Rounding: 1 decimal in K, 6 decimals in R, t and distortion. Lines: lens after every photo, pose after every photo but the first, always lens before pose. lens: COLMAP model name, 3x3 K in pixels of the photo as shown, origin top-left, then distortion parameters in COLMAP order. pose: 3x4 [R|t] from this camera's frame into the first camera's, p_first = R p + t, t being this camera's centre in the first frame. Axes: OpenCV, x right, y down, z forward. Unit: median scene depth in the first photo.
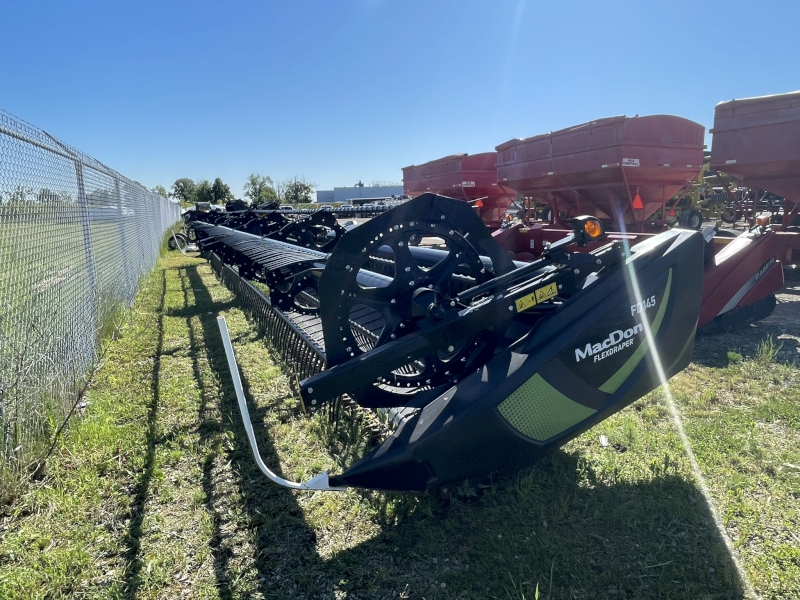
lens RADIAL K [[508.9, 0, 400.0], [0, 508.9, 300.0], [0, 0, 1]] dist [-0.001245, -0.001293]
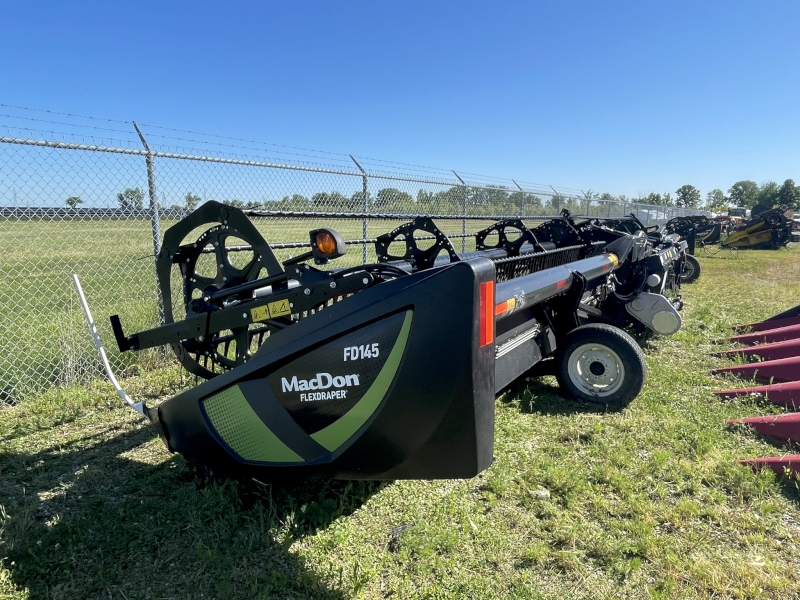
lens RADIAL K [[508.9, 0, 400.0], [0, 508.9, 300.0], [0, 0, 1]] dist [-0.001245, -0.001293]
pose [[0.559736, 0.157142, -0.813635, 1.125200], [-0.163844, 0.983459, 0.077225, -0.132466], [0.812312, 0.090083, 0.576224, 0.630982]]
